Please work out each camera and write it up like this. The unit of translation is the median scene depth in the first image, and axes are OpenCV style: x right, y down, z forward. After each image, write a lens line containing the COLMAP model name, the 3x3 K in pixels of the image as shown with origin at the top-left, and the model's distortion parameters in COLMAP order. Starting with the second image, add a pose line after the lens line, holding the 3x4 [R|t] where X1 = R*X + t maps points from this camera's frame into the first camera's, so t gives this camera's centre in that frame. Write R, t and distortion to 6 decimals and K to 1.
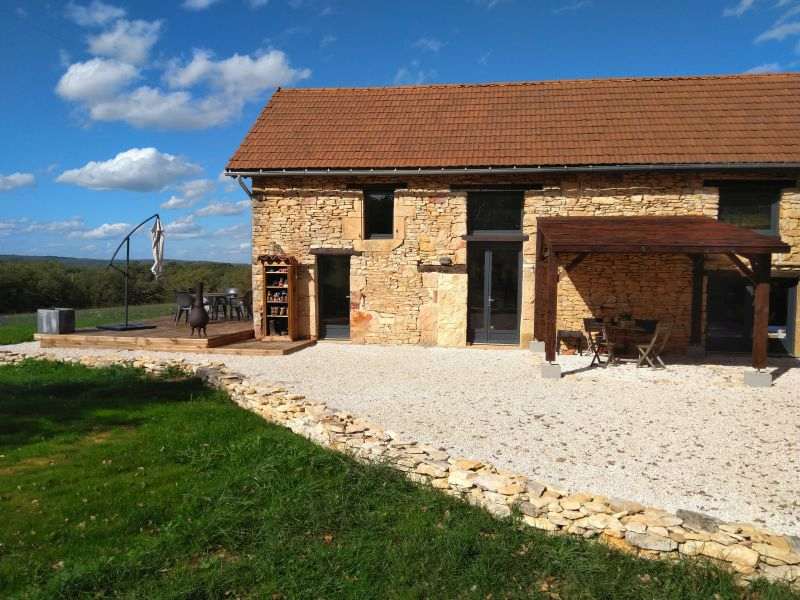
lens RADIAL K [[625.3, 0, 400.0], [0, 625.3, 300.0], [0, 0, 1]] dist [0.137261, -0.221150]
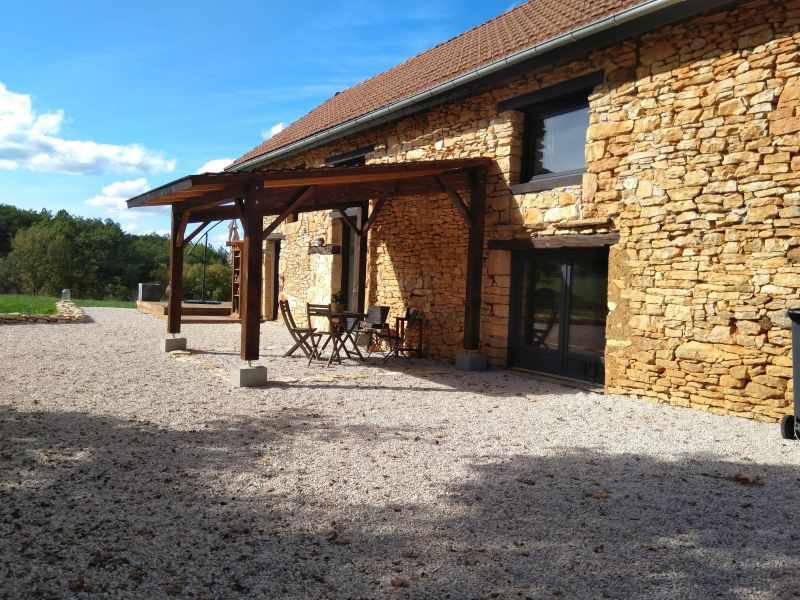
lens RADIAL K [[625.3, 0, 400.0], [0, 625.3, 300.0], [0, 0, 1]] dist [0.137261, -0.221150]
pose [[0.667781, 0.036926, -0.743441, 0.843097], [-0.066818, 0.997710, -0.010463, 0.026236], [0.741352, 0.056663, 0.668720, 0.468541]]
